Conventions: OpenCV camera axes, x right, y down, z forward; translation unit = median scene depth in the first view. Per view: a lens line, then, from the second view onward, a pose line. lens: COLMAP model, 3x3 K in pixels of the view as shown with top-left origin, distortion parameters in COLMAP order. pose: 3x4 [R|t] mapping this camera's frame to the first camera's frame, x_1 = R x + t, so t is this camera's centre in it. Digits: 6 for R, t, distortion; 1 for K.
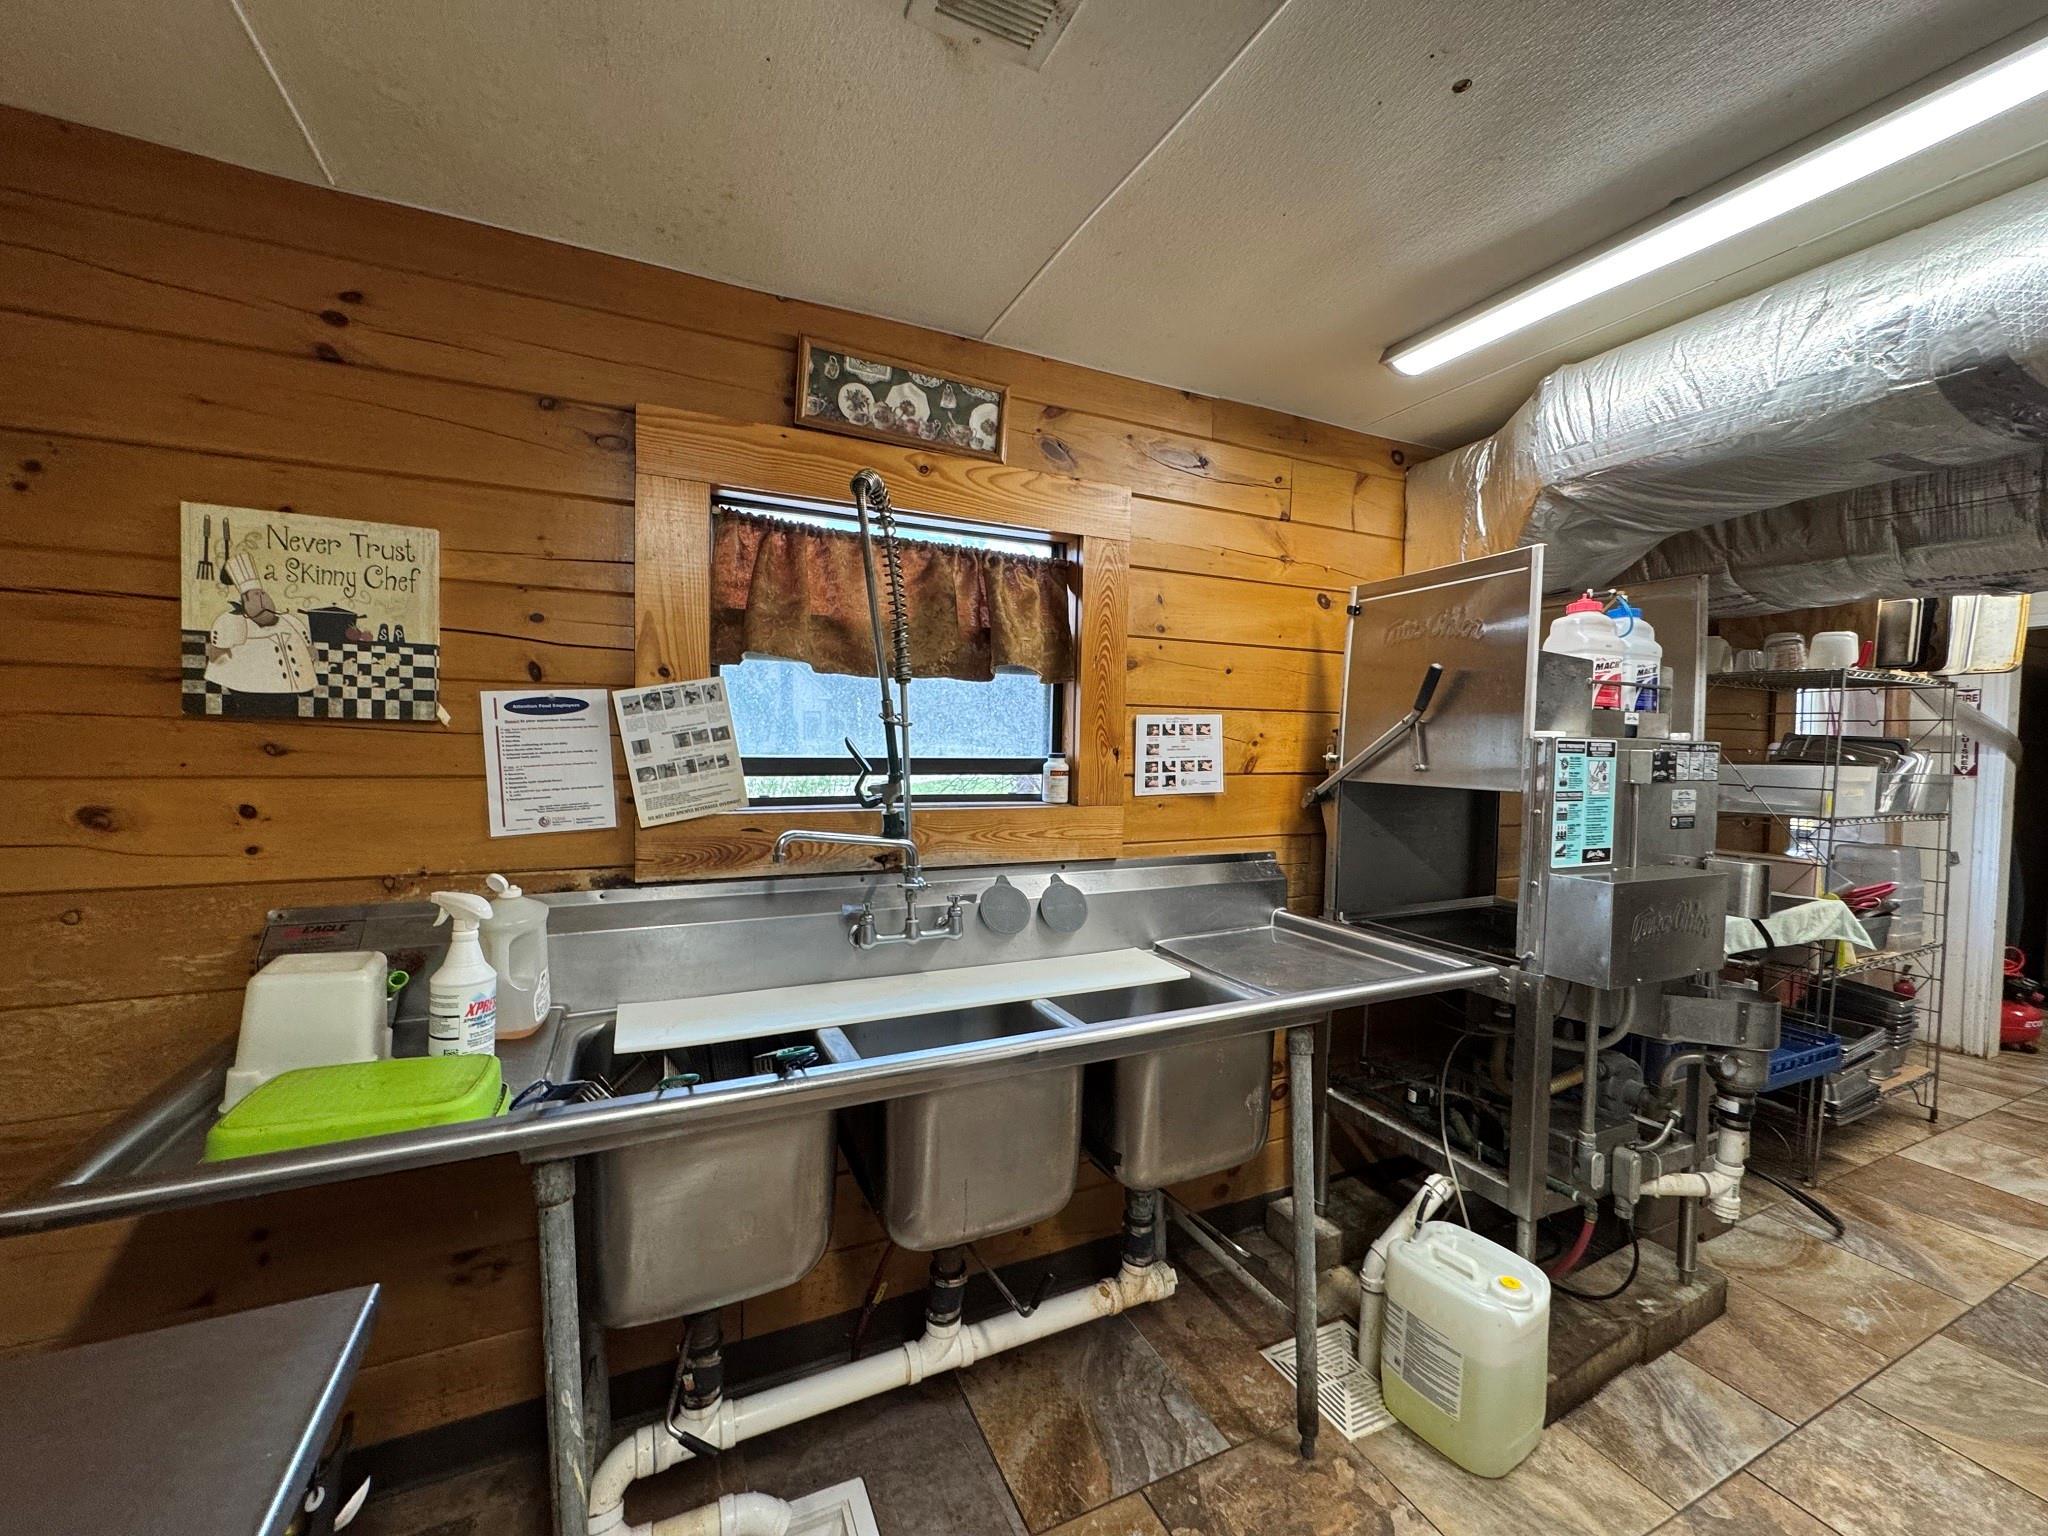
lens RADIAL K [[820.2, 0, 1017.5], [0, 820.2, 769.0], [0, 0, 1]] dist [-0.001530, 0.000564]
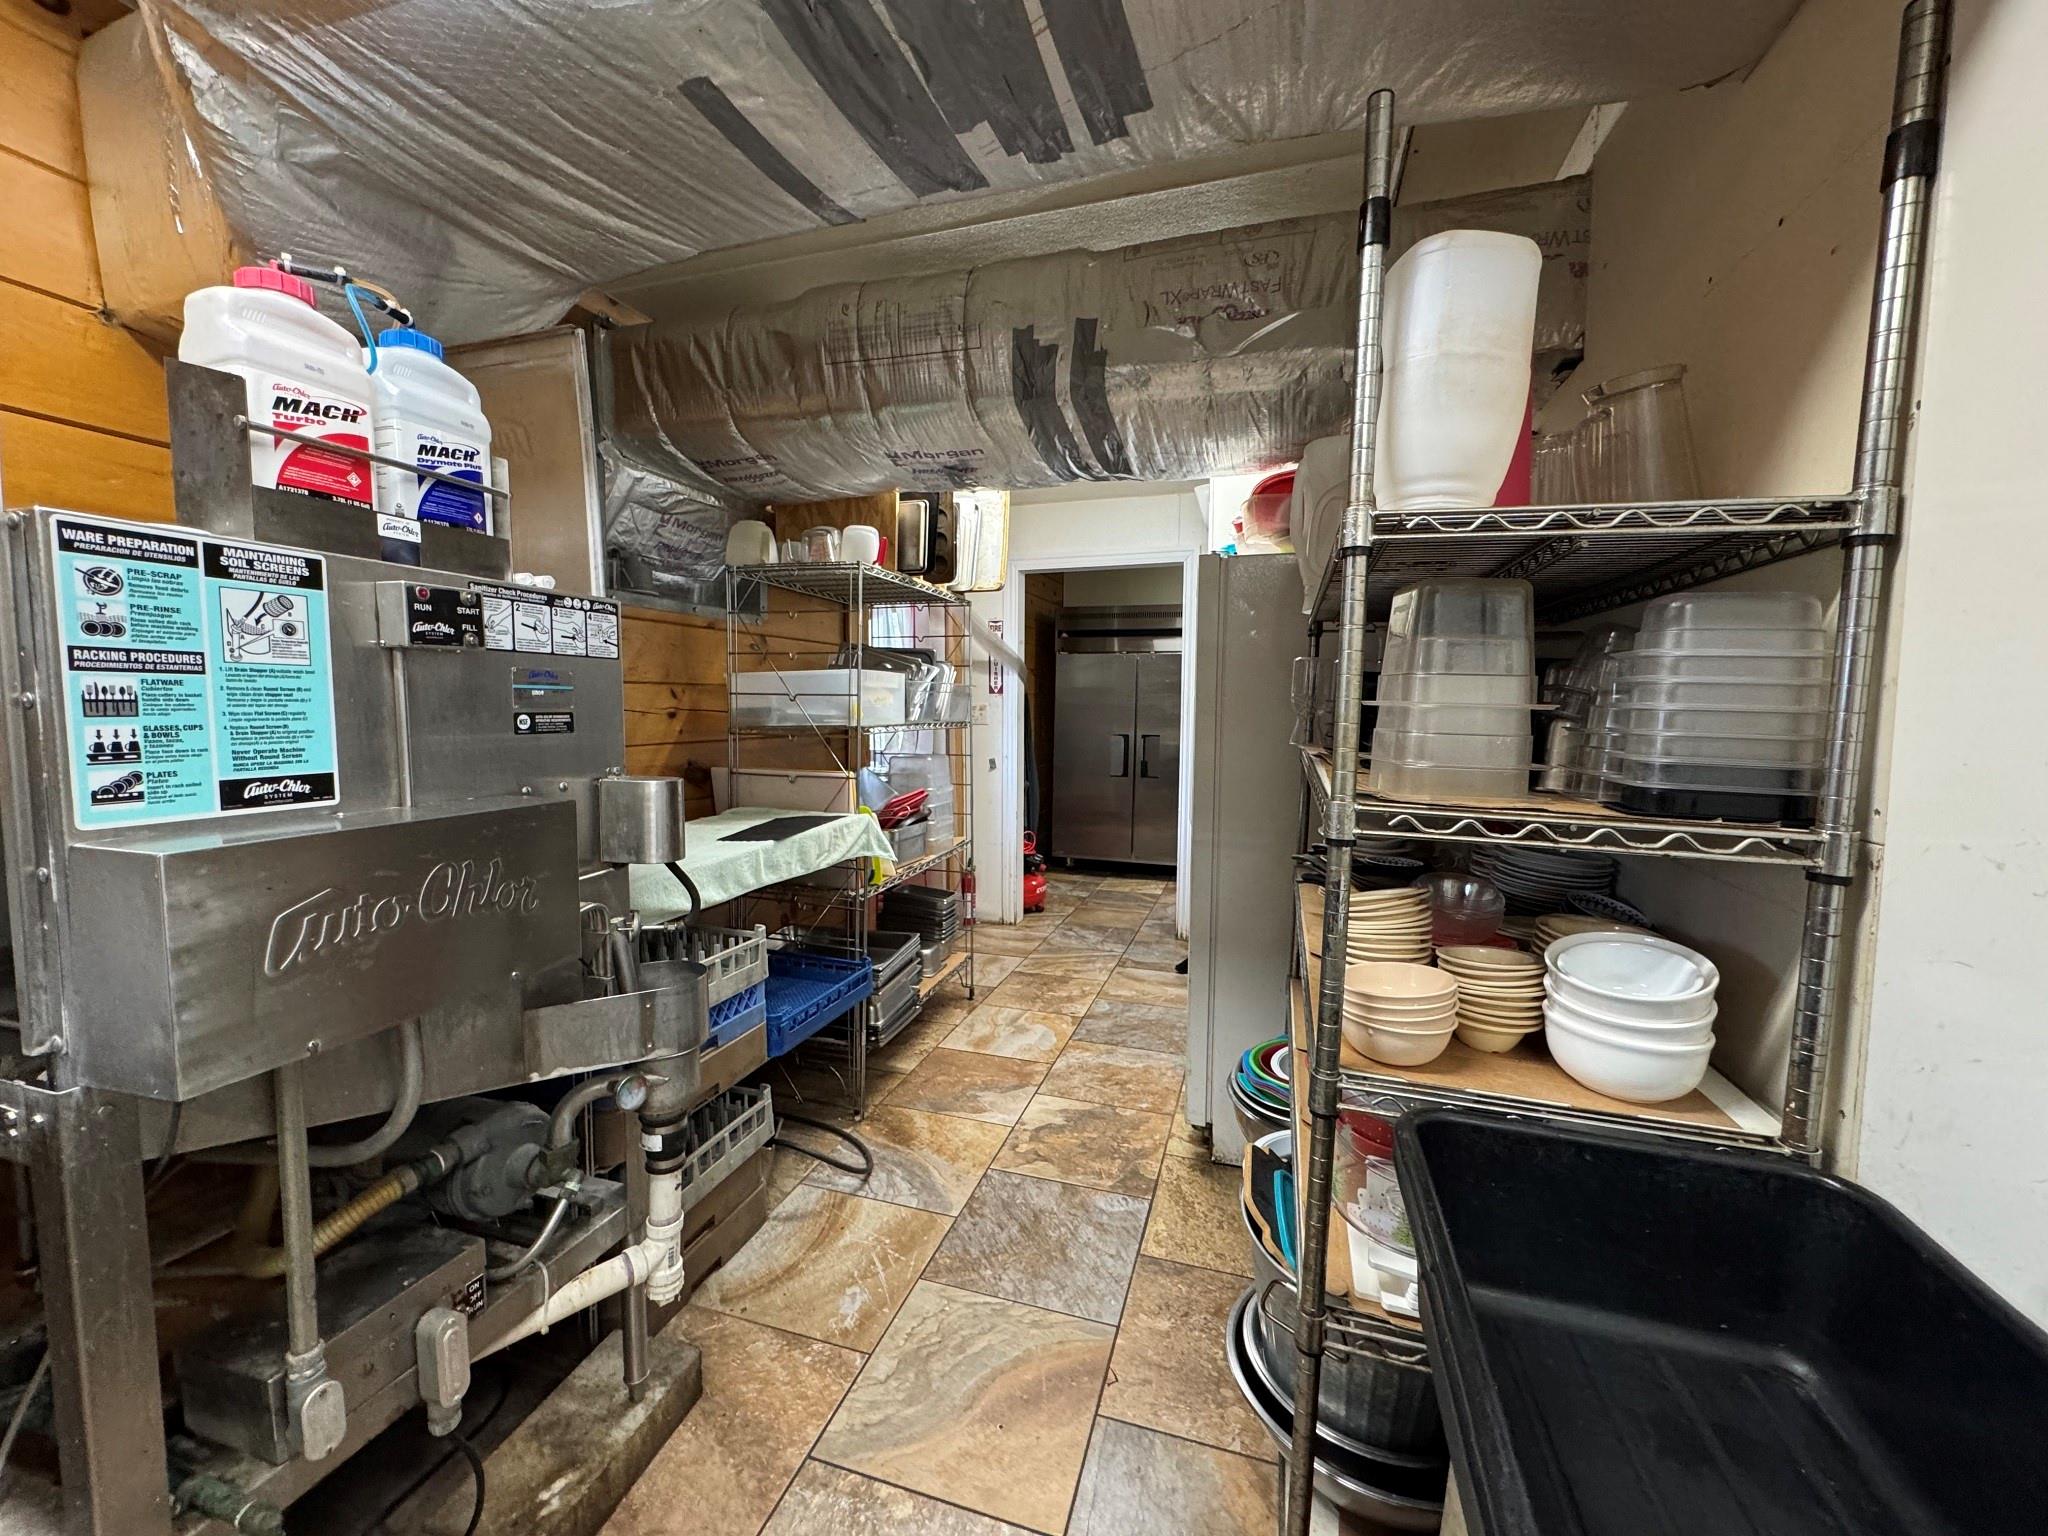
lens RADIAL K [[820.2, 0, 1017.5], [0, 820.2, 769.0], [0, 0, 1]] dist [-0.001530, 0.000564]
pose [[0.680038, -0.075063, 0.729325, 0.516799], [0.034302, 0.996913, 0.070620, 0.058432], [-0.732374, -0.023007, 0.680513, 0.282063]]
